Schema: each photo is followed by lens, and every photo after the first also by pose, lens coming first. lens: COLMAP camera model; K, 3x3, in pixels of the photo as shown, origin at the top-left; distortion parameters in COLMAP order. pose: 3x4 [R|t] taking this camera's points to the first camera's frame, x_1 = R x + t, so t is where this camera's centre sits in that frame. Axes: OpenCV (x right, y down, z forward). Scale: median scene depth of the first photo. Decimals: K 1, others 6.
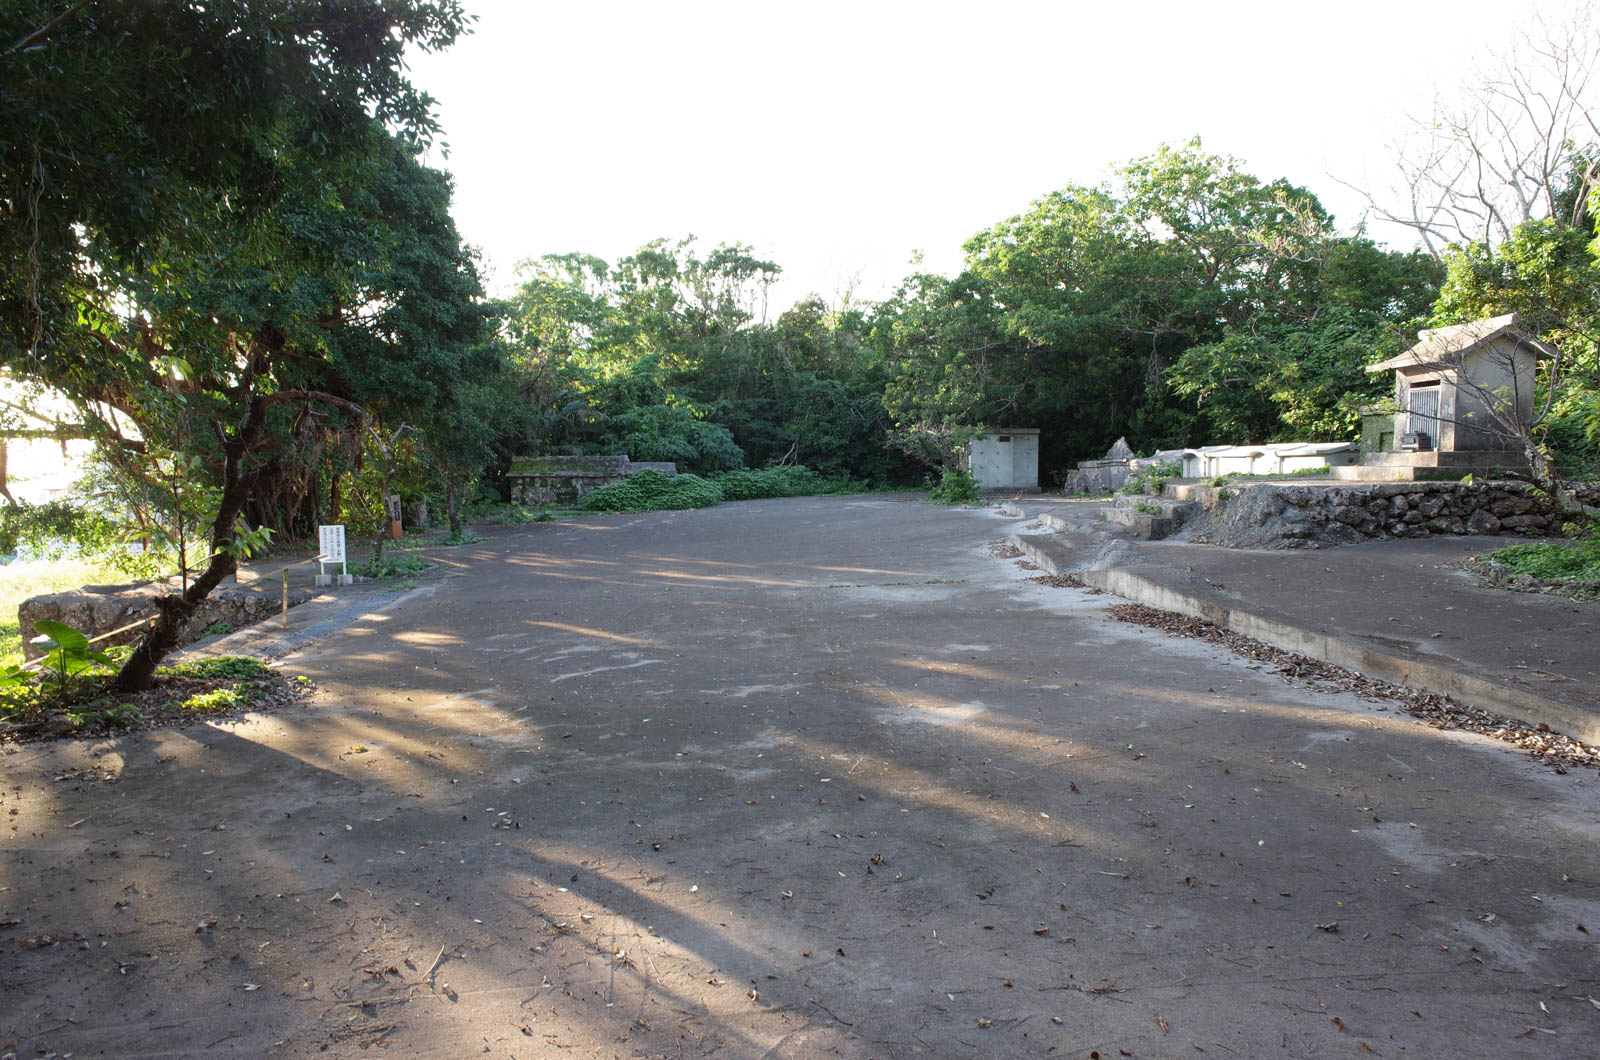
lens RADIAL K [[931.2, 0, 783.8], [0, 931.2, 526.6], [0, 0, 1]] dist [-0.085927, 0.049242]
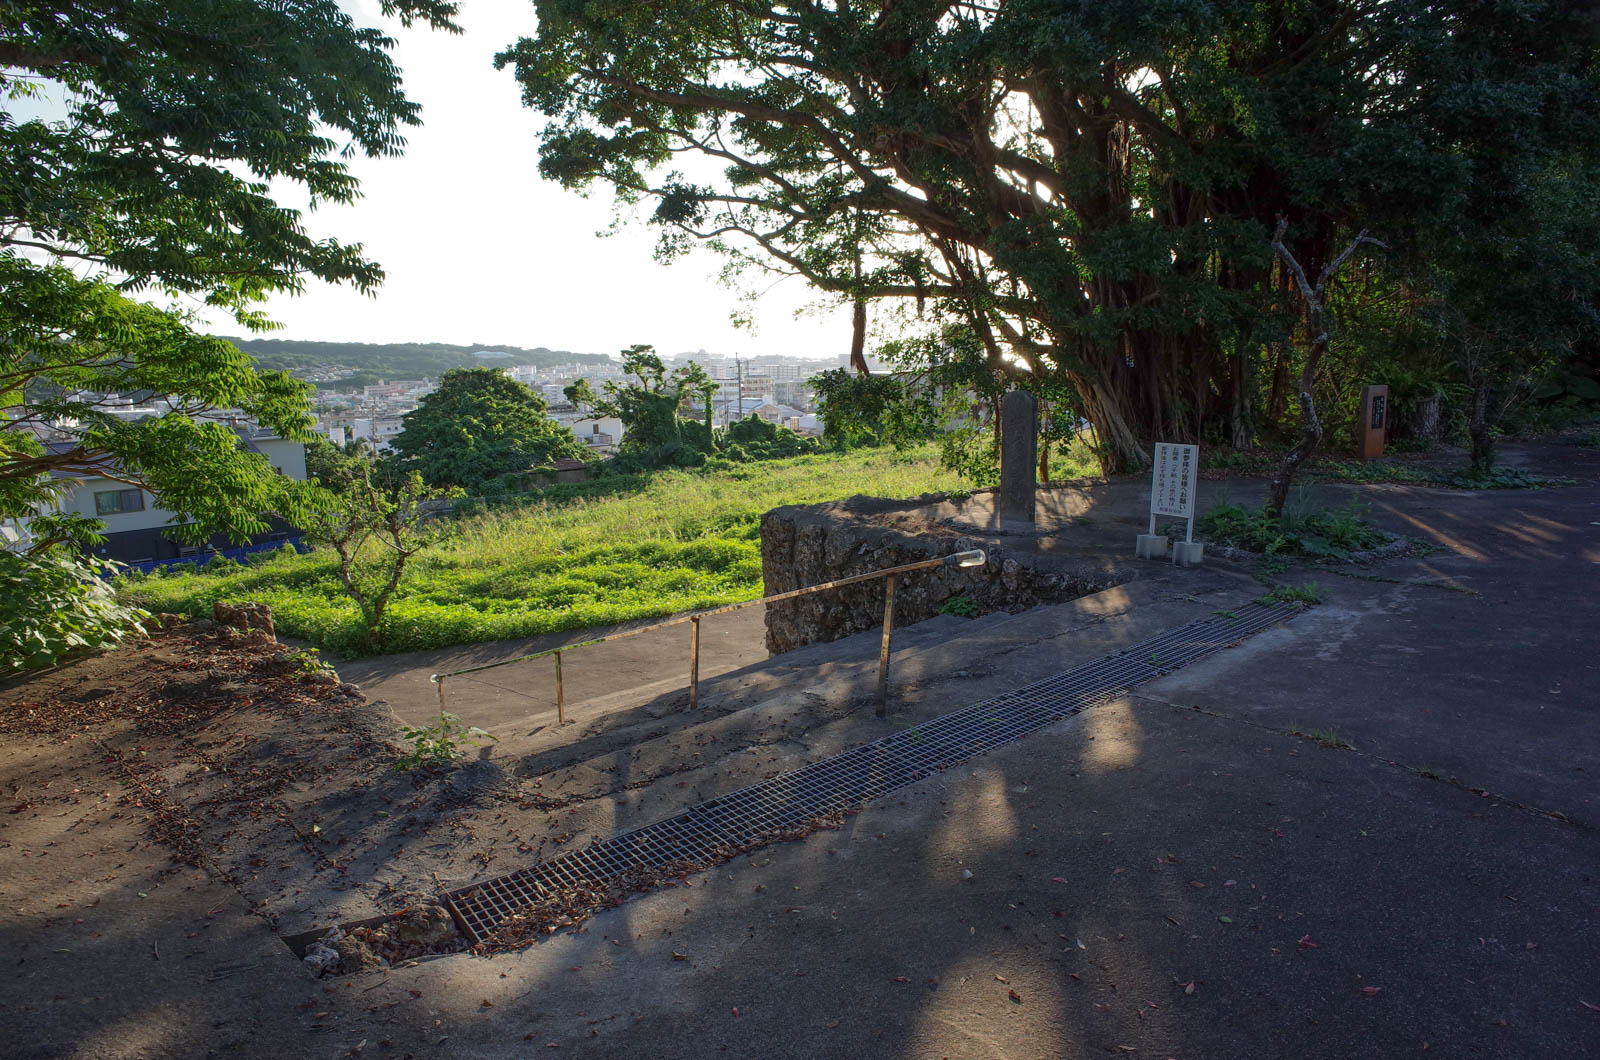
lens RADIAL K [[931.2, 0, 783.8], [0, 931.2, 526.6], [0, 0, 1]] dist [-0.085927, 0.049242]
pose [[0.513490, 0.162011, -0.842663, -0.129599], [-0.051659, 0.986070, 0.158103, -0.018927], [0.856539, -0.037653, 0.514707, 0.419422]]
